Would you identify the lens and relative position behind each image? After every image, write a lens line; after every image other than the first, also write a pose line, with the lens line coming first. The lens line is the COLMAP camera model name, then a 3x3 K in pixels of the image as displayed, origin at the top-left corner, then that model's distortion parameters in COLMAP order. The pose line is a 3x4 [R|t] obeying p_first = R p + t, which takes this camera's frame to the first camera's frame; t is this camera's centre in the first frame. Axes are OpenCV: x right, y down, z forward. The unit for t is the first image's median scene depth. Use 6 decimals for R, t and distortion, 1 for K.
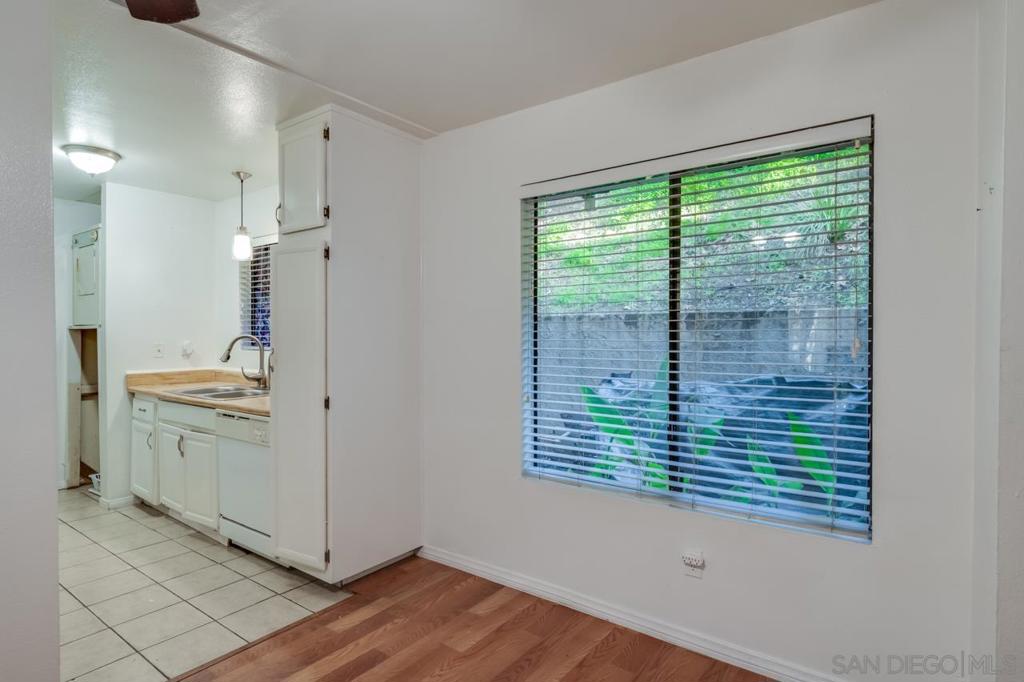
lens RADIAL K [[527.3, 0, 516.1], [0, 527.3, 341.3], [0, 0, 1]] dist [-0.006047, -0.000543]
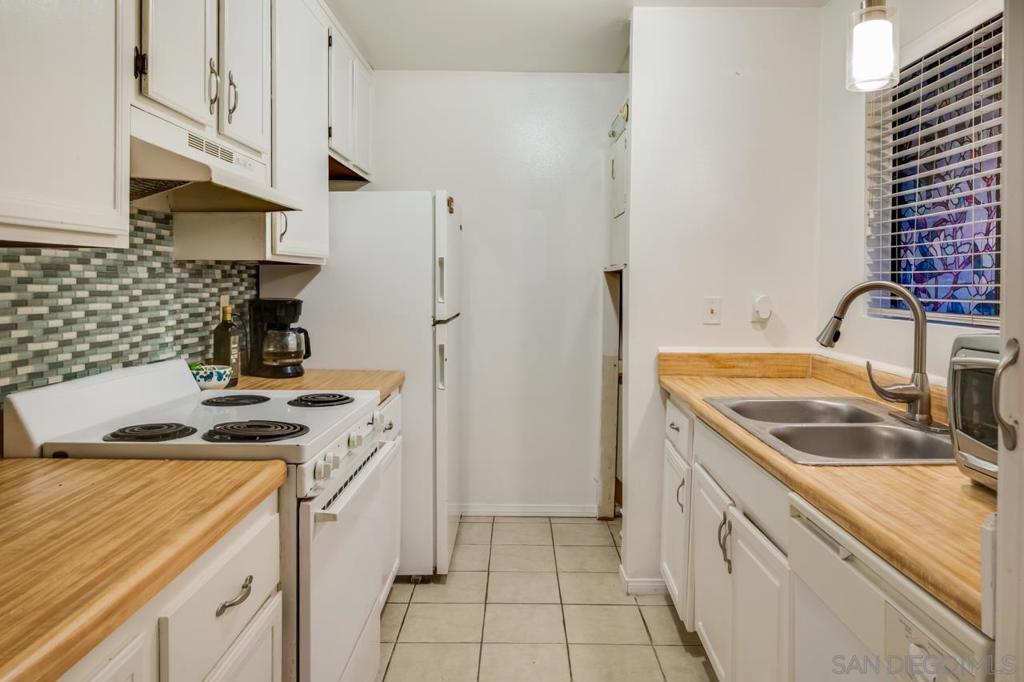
lens RADIAL K [[708.6, 0, 527.4], [0, 708.6, 286.2], [0, 0, 1]] dist [-0.007954, -0.004027]
pose [[0.597169, 0.008811, -0.802067, -0.219512], [-0.017932, 0.999836, -0.002368, -0.002246], [0.801915, 0.015797, 0.597229, 0.421707]]
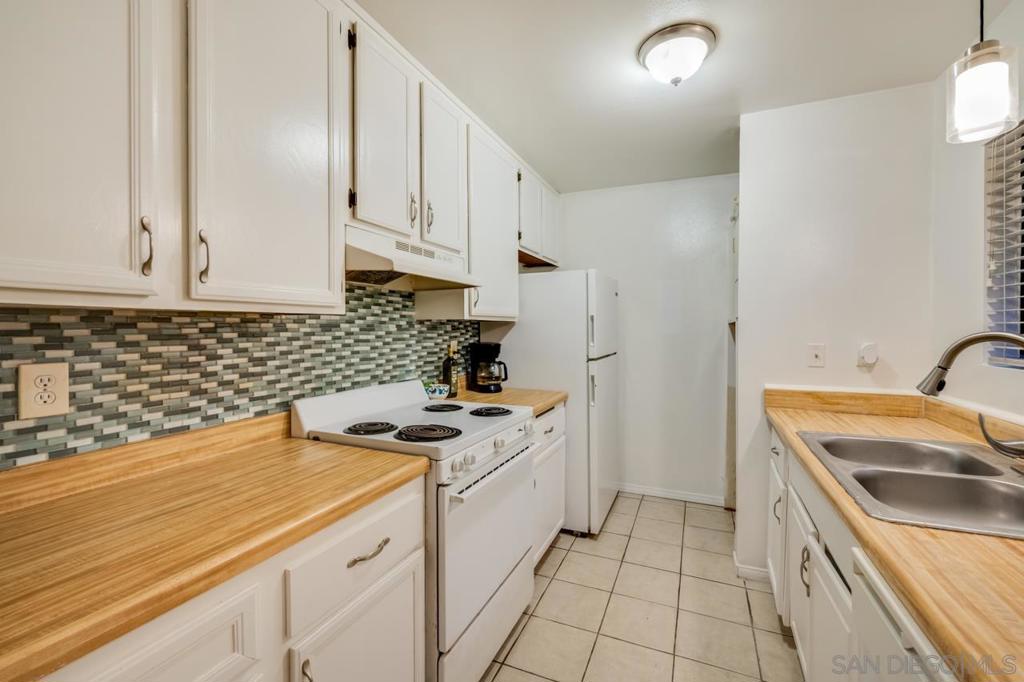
lens RADIAL K [[433.2, 0, 509.9], [0, 433.2, 330.6], [0, 0, 1]] dist [-0.007558, 0.001250]
pose [[0.217422, 0.005065, -0.976064, -0.251446], [-0.015620, 0.999877, 0.001709, -0.007579], [0.975953, 0.014875, 0.217475, 0.519169]]
